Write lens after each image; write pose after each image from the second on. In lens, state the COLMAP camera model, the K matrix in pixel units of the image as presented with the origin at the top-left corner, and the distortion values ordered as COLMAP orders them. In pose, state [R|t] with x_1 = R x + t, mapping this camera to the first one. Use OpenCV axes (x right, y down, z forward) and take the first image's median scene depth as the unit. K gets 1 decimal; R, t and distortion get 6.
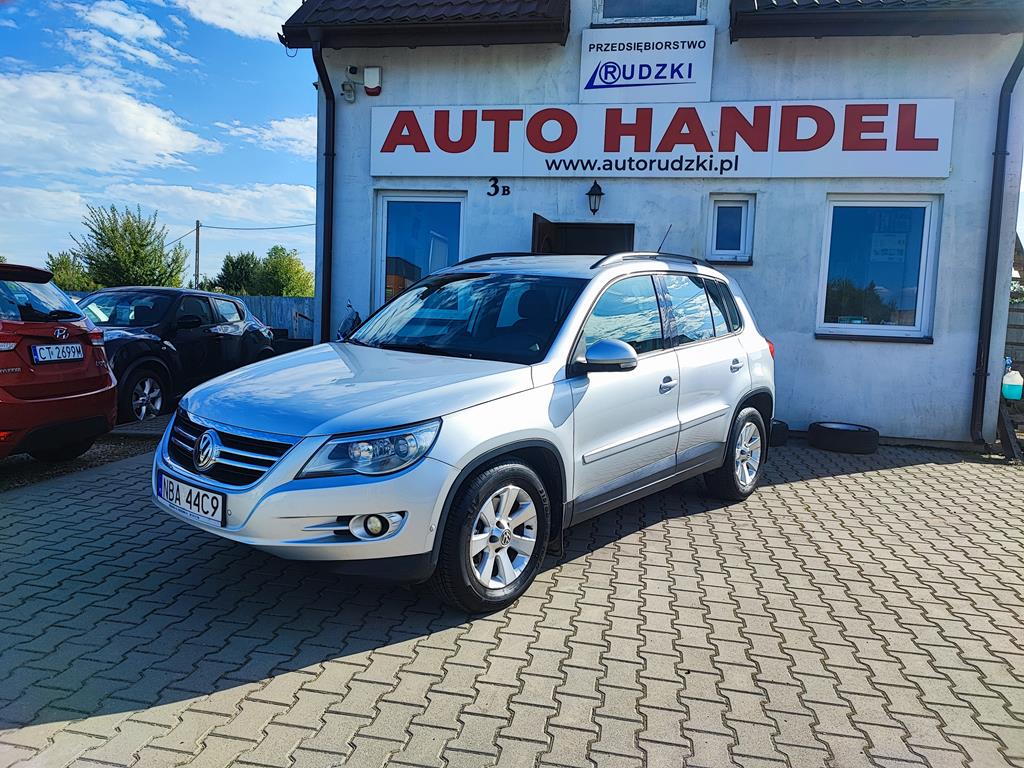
lens RADIAL K [[719.5, 0, 508.4], [0, 719.5, 378.0], [0, 0, 1]] dist [0.061198, -0.049669]
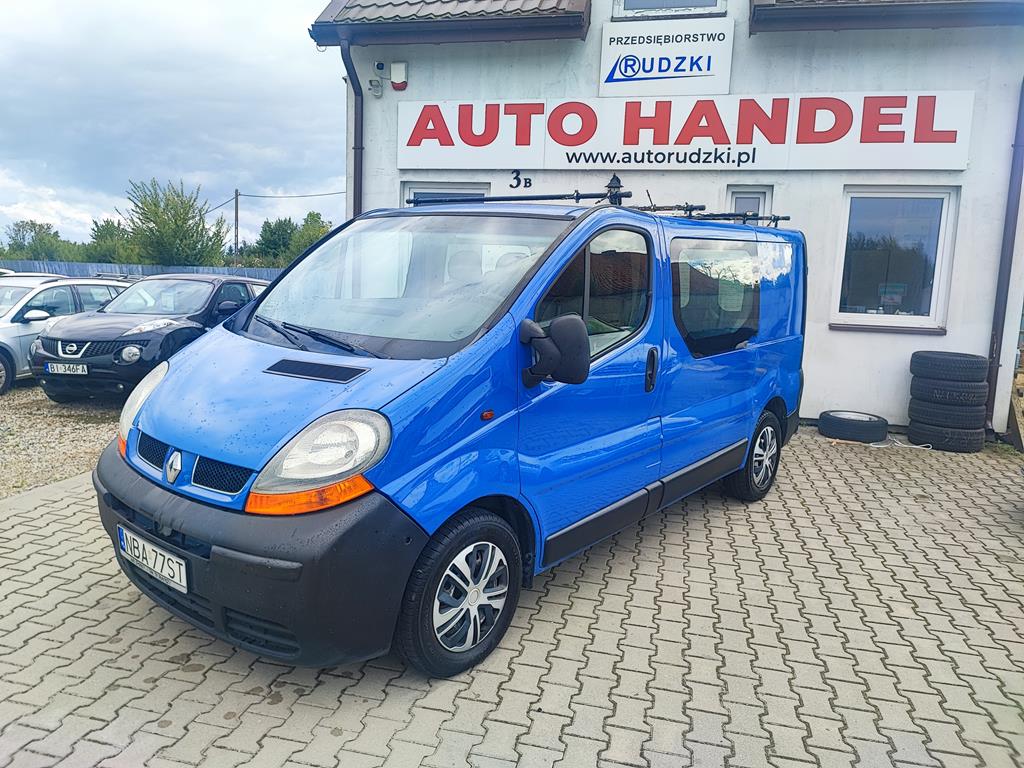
lens RADIAL K [[719.5, 0, 511.0], [0, 719.5, 376.2], [0, 0, 1]] dist [0.061198, -0.049669]
pose [[0.998916, 0.004342, -0.046344, 0.022985], [-0.002123, 0.998853, 0.047838, -0.035189], [0.046499, -0.047687, 0.997779, -0.043409]]
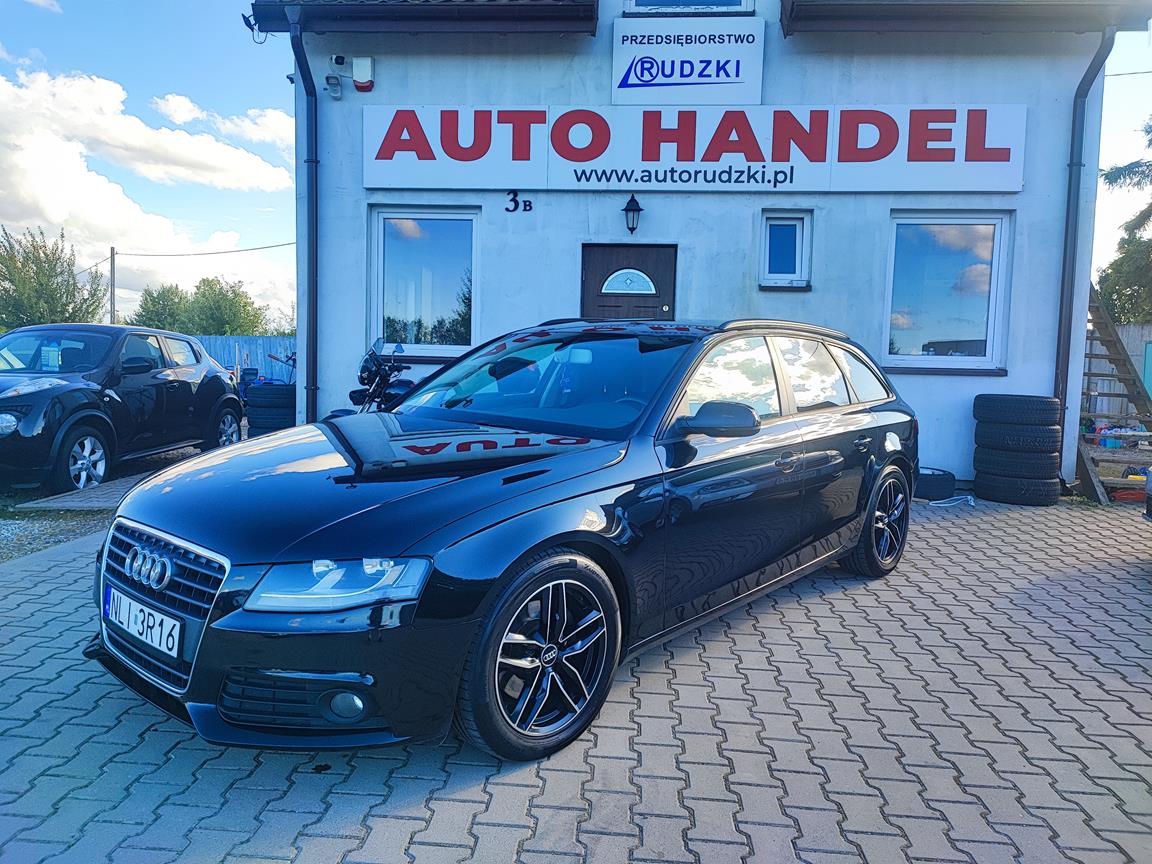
lens RADIAL K [[809.4, 0, 568.3], [0, 809.4, 424.3], [0, 0, 1]] dist [0.061198, -0.049669]
pose [[0.994264, -0.025240, 0.103937, -0.064832], [0.025297, 0.999680, 0.000773, -0.001157], [-0.103923, 0.001861, 0.994584, 0.043499]]
